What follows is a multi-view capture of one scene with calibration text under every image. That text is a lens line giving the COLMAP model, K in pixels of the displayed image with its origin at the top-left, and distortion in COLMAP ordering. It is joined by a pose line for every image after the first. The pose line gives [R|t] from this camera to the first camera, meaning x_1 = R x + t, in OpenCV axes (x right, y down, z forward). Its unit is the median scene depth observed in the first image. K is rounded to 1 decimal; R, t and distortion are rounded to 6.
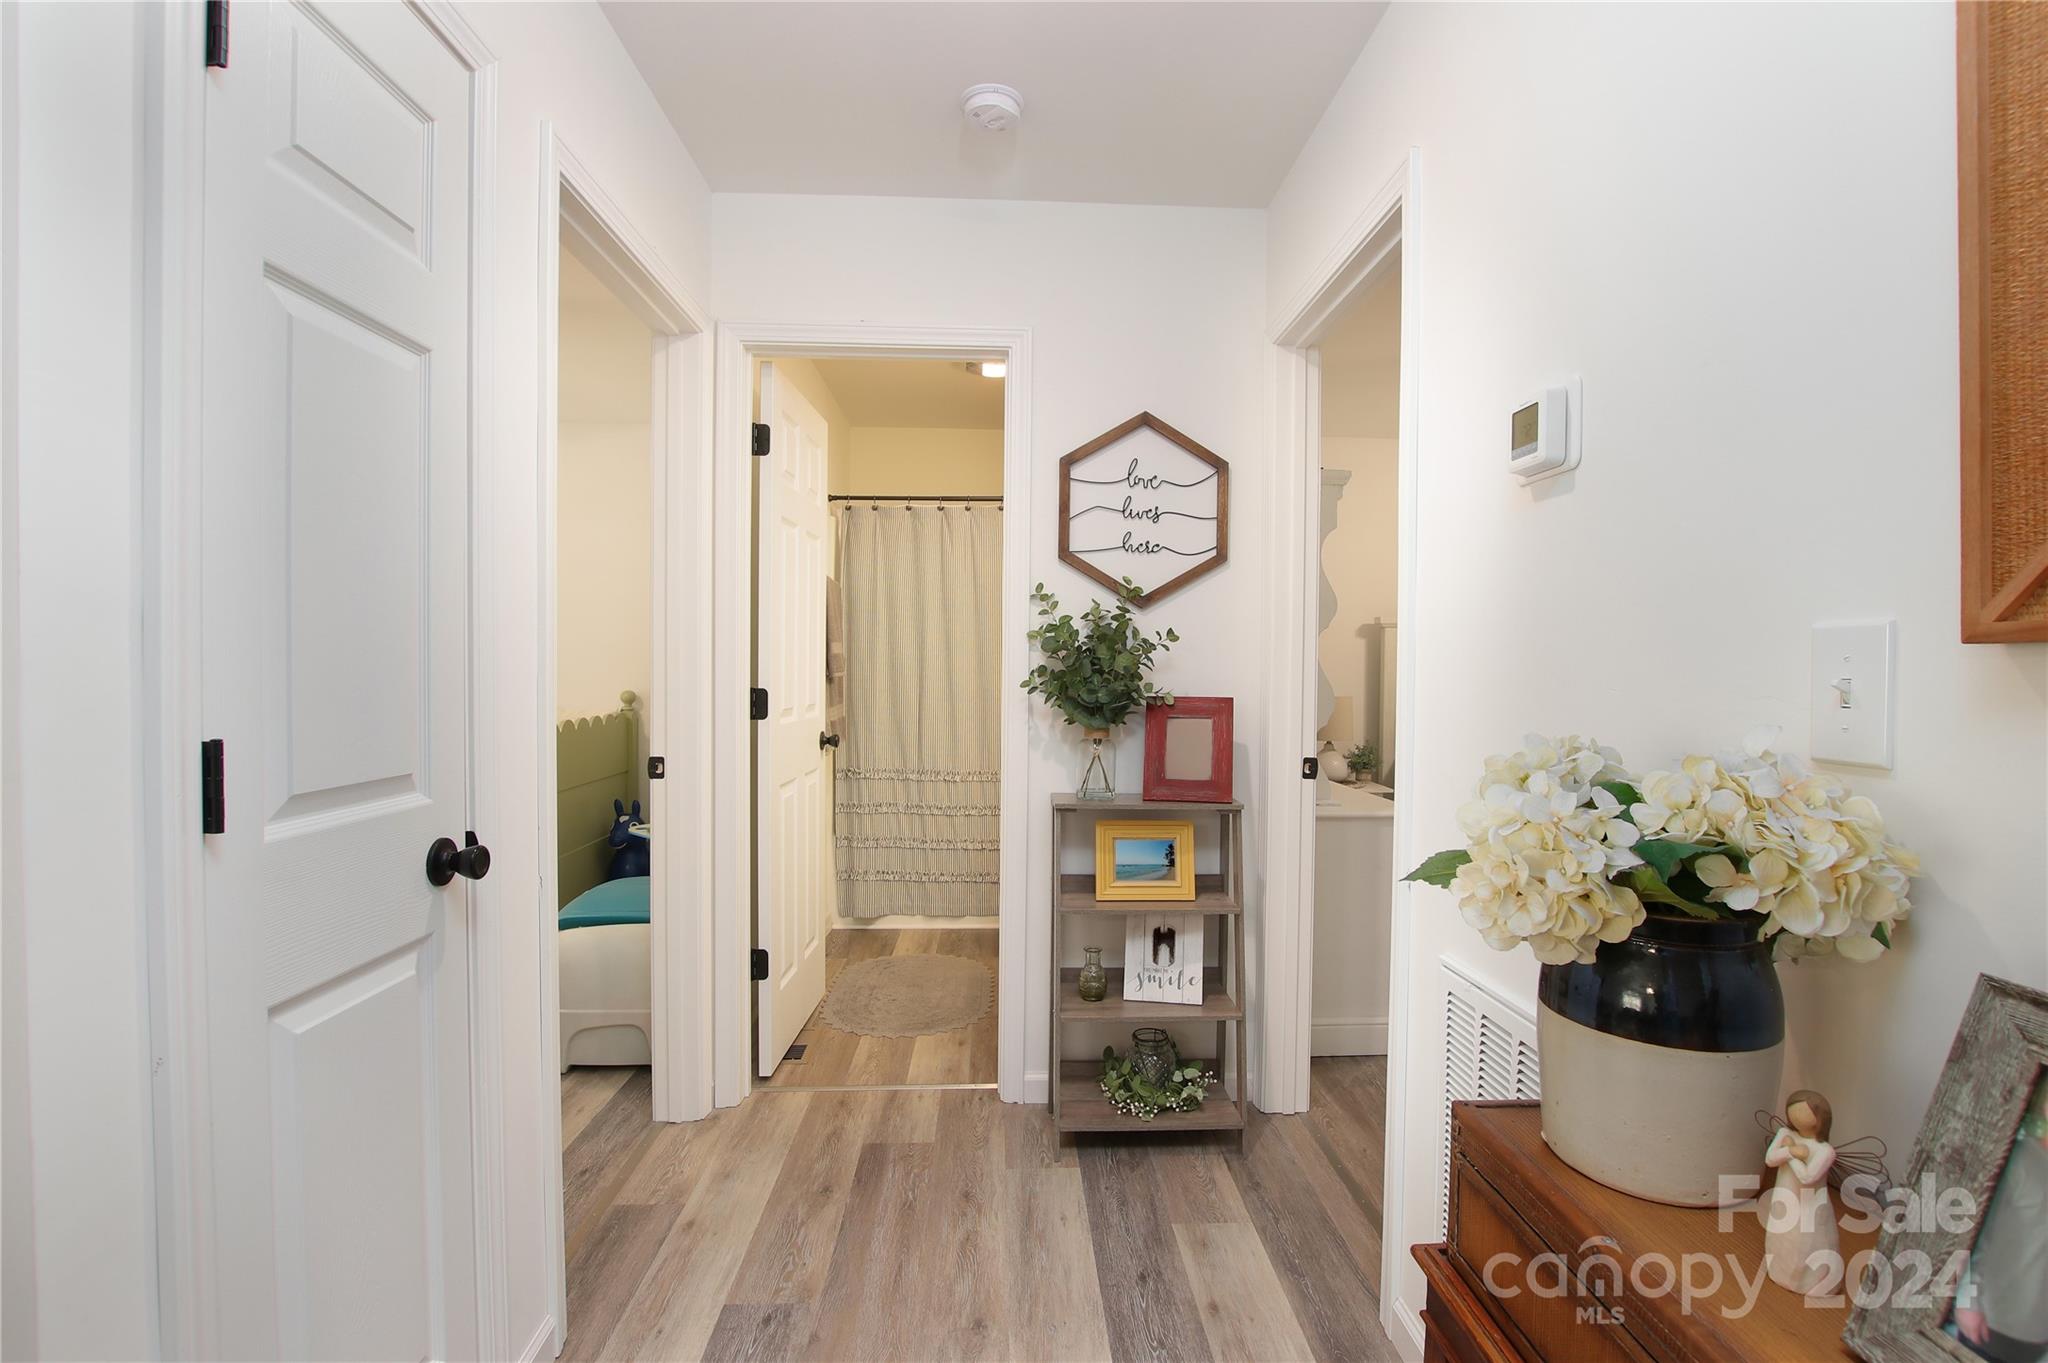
lens RADIAL K [[959.0, 0, 1093.4], [0, 959.0, 677.3], [0, 0, 1]] dist [0.009602, -0.004469]
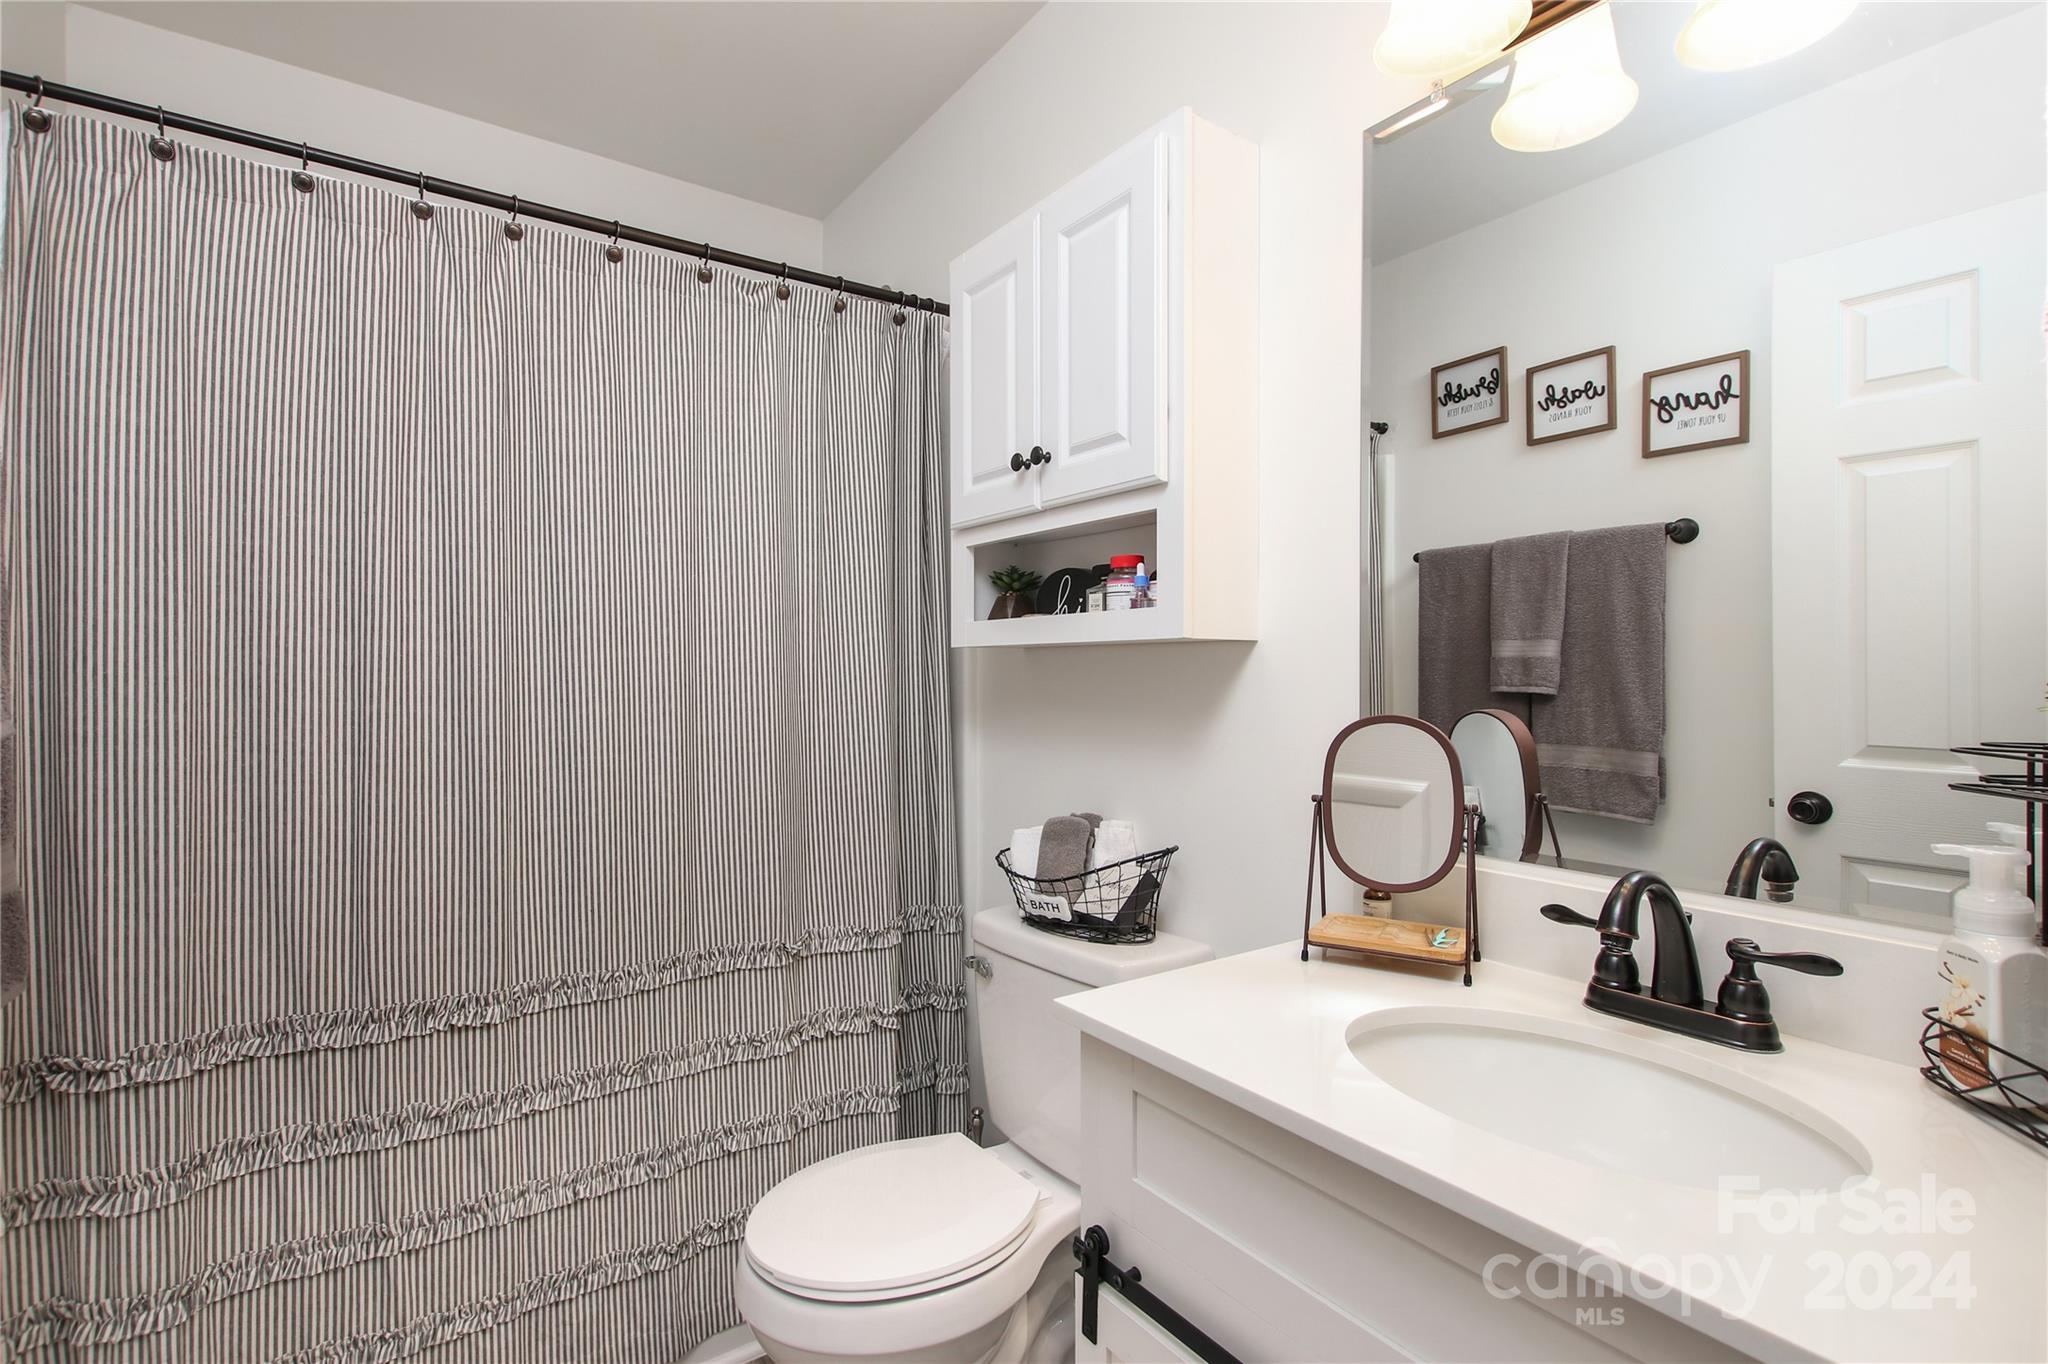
lens RADIAL K [[959.0, 0, 1023.4], [0, 959.0, 672.7], [0, 0, 1]] dist [0.009602, -0.004469]
pose [[0.865318, -0.014581, 0.501012, -0.148977], [0.022845, 0.999685, -0.010362, -0.007661], [-0.500703, 0.020412, 0.865378, 0.611945]]
